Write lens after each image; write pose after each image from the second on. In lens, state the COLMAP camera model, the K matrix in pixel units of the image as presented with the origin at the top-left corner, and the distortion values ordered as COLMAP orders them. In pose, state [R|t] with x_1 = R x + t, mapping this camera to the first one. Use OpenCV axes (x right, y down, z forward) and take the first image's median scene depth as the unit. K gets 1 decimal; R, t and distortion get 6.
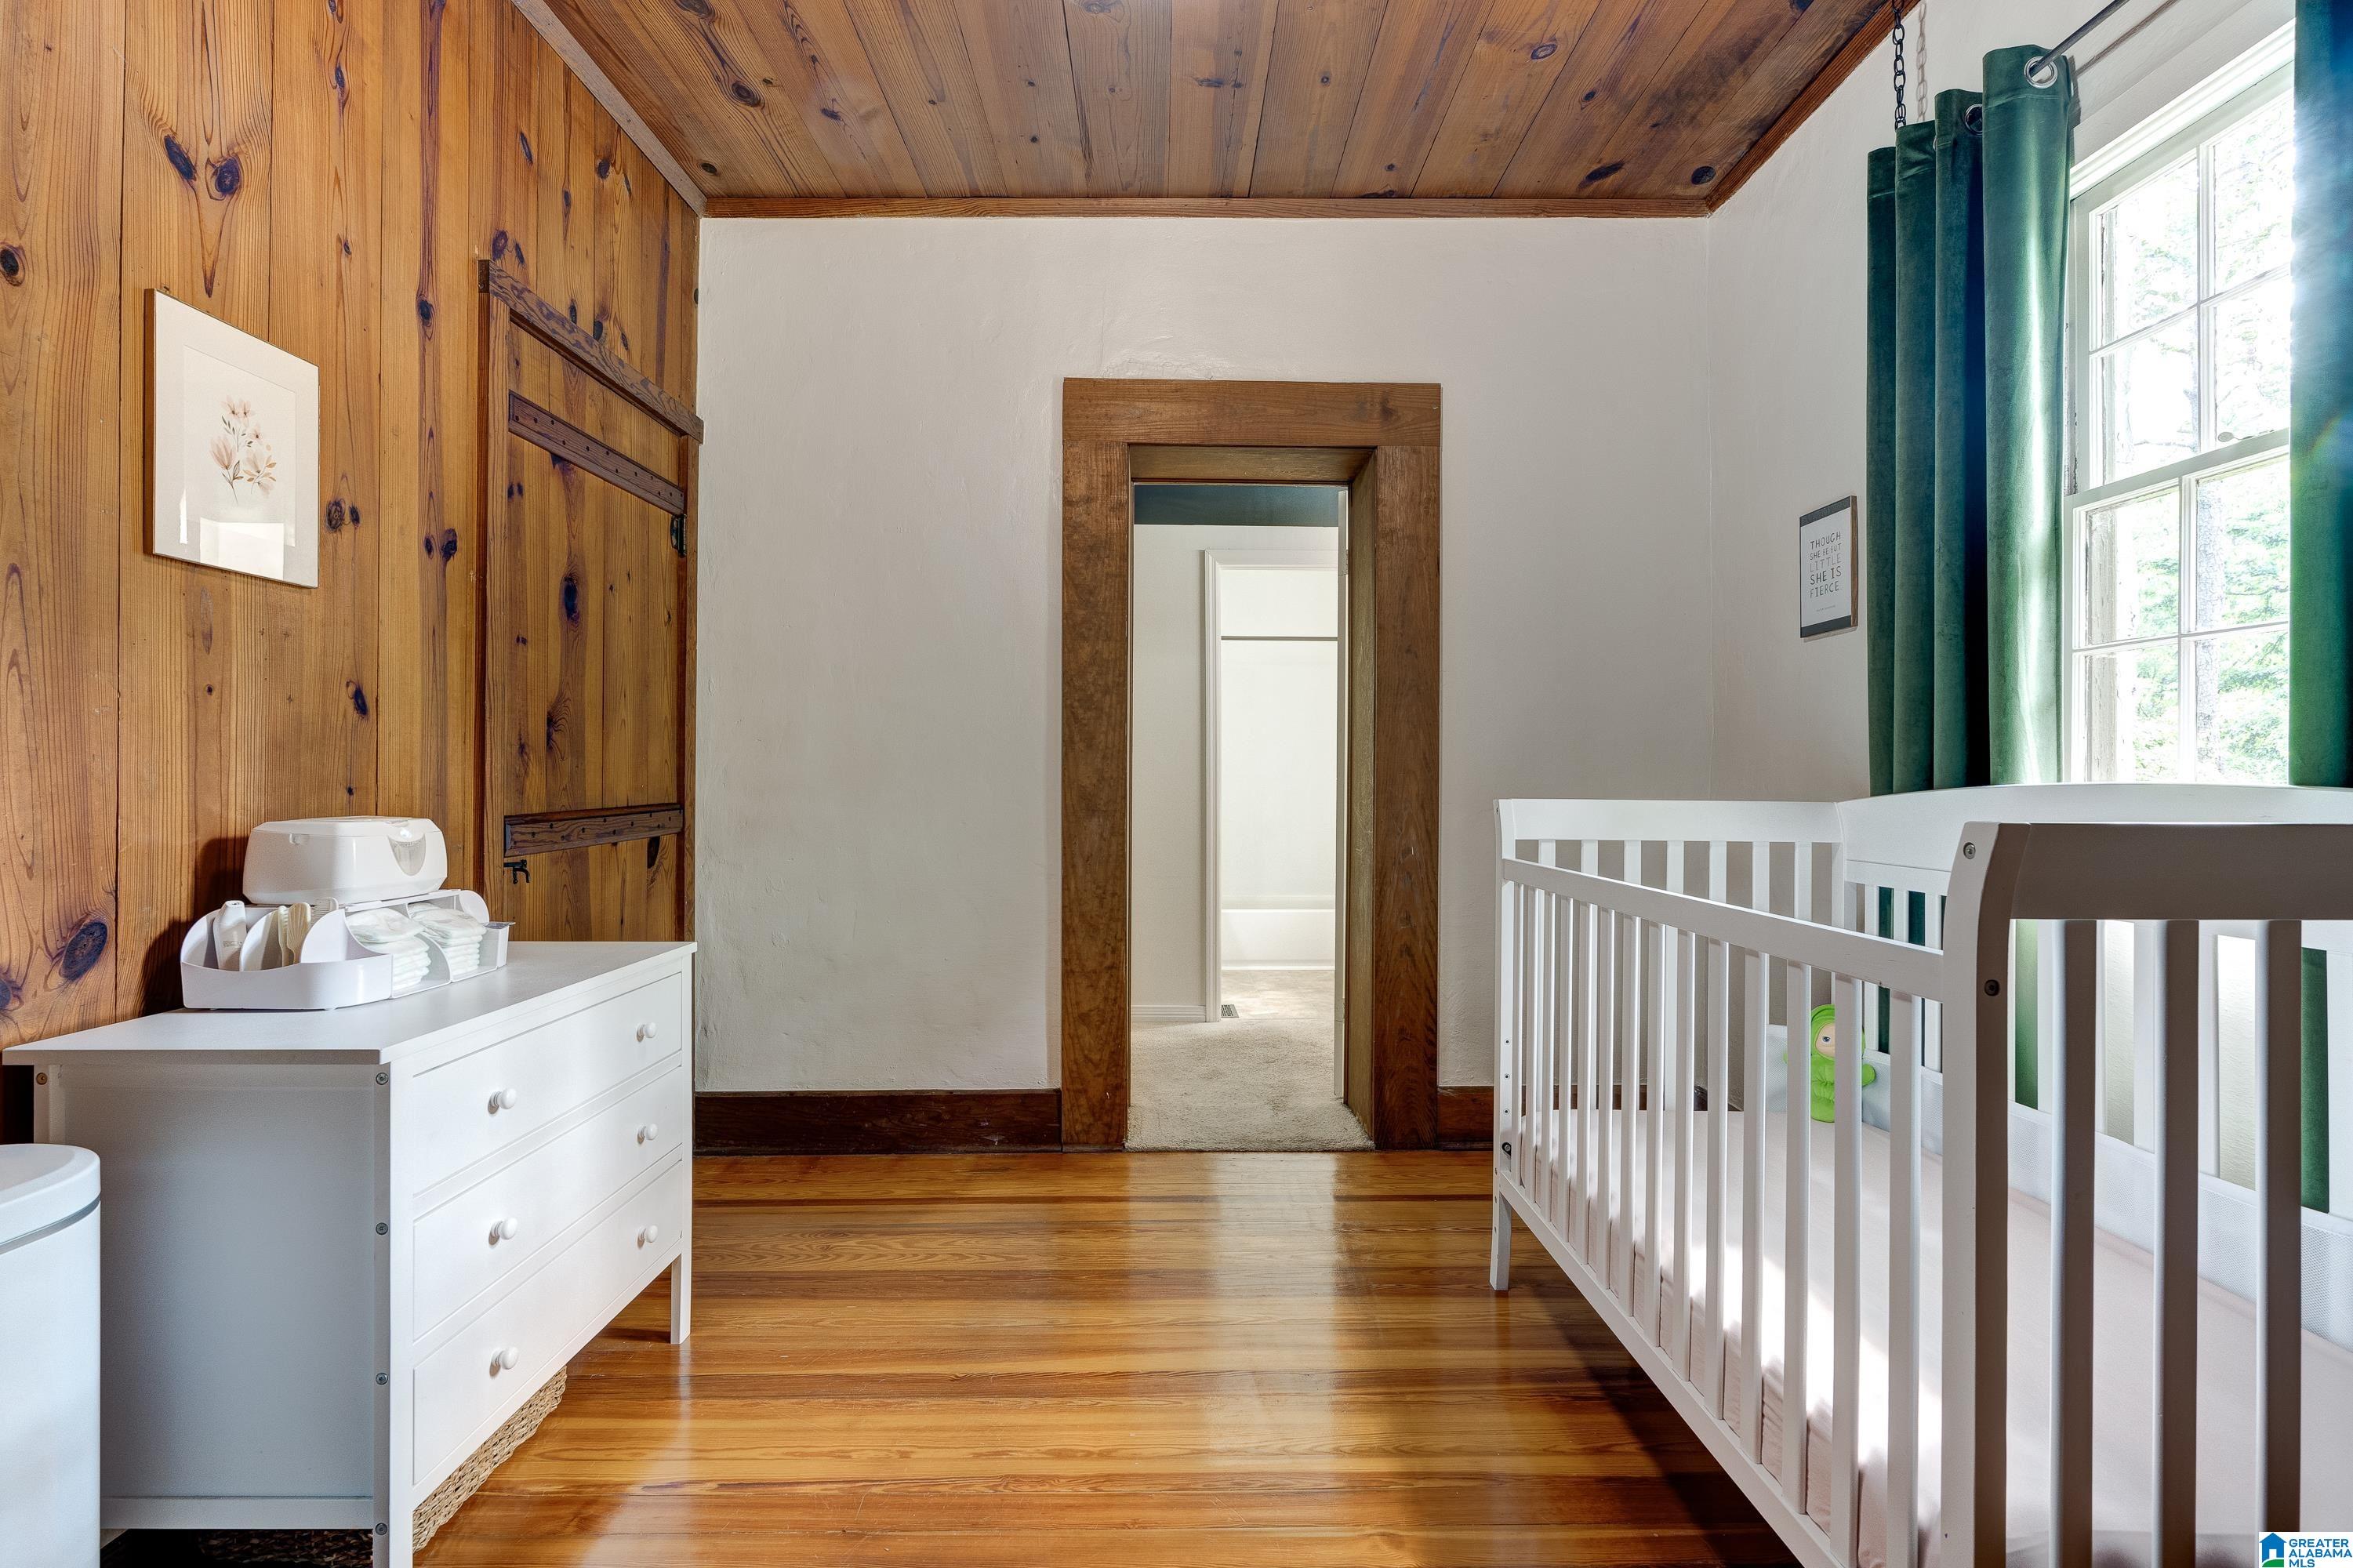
lens RADIAL K [[1048.3, 0, 1185.2], [0, 1048.3, 789.5], [0, 0, 1]] dist [-0.009747, -0.000275]
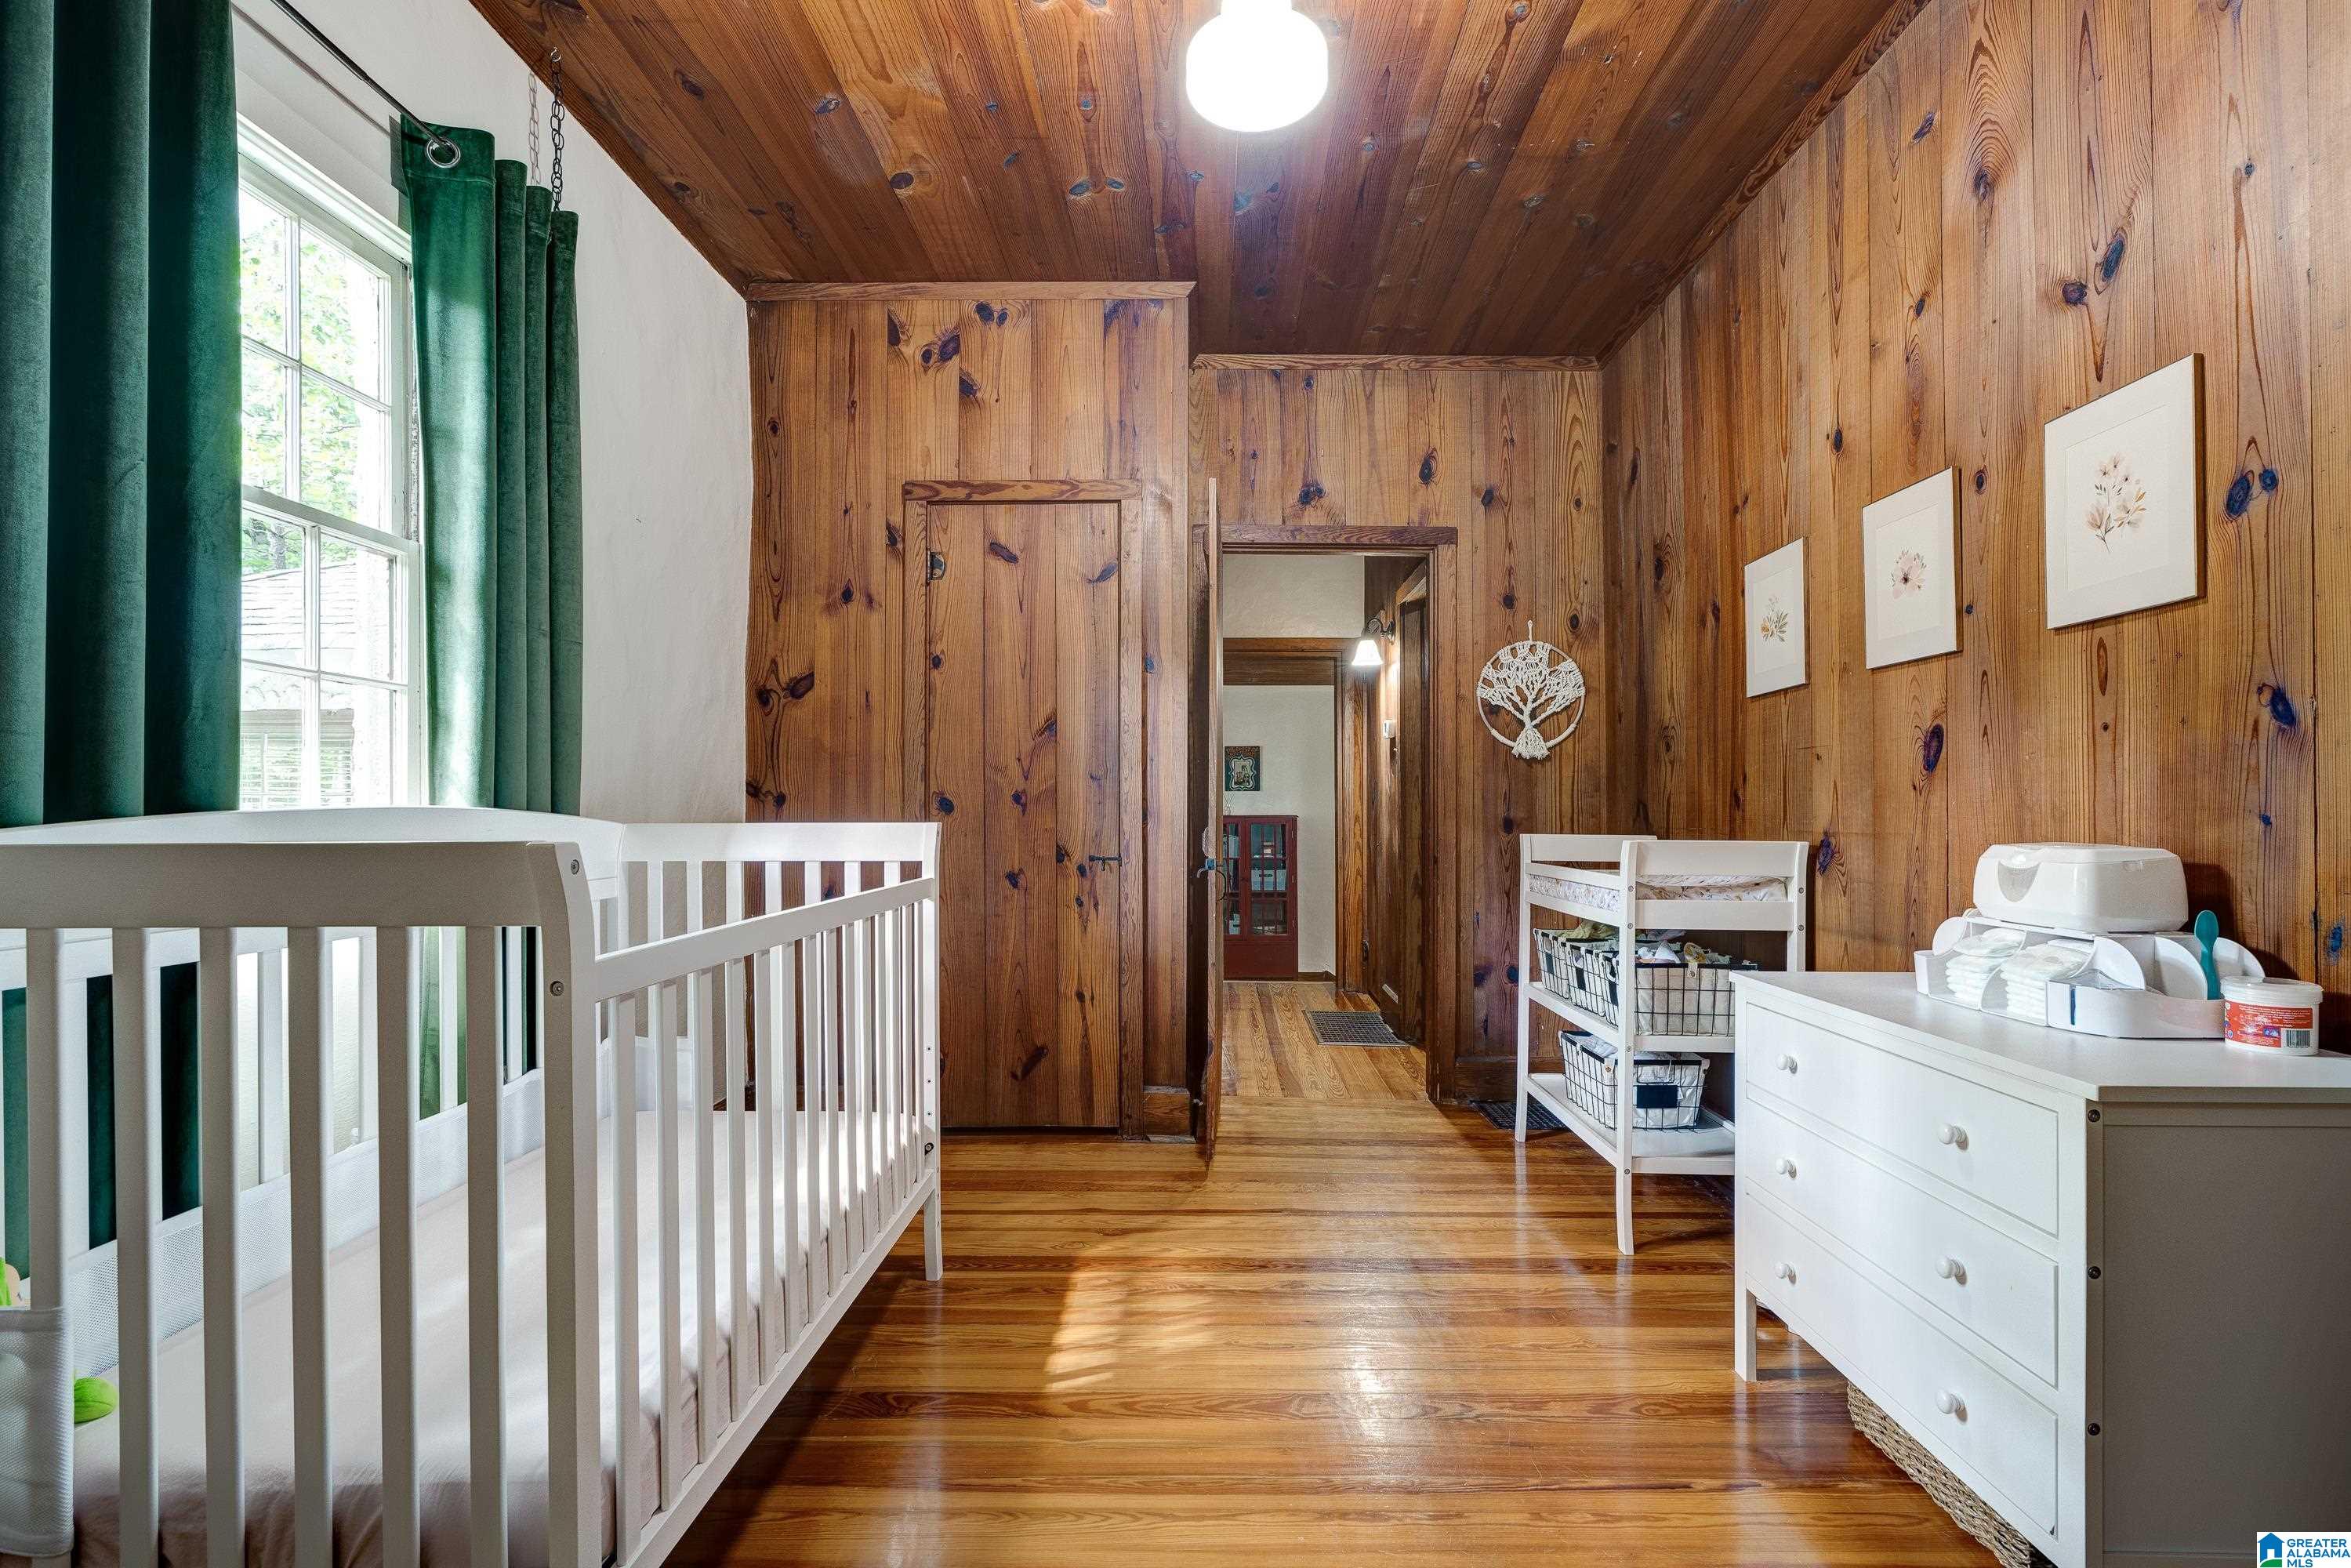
lens RADIAL K [[1047.5, 0, 1184.2], [0, 1047.5, 789.5], [0, 0, 1]] dist [-0.009747, -0.000275]
pose [[-0.999061, -0.001890, 0.043279, 0.012832], [-0.002221, 0.999969, -0.007597, -0.015834], [-0.043263, -0.007686, -0.999034, 2.052035]]
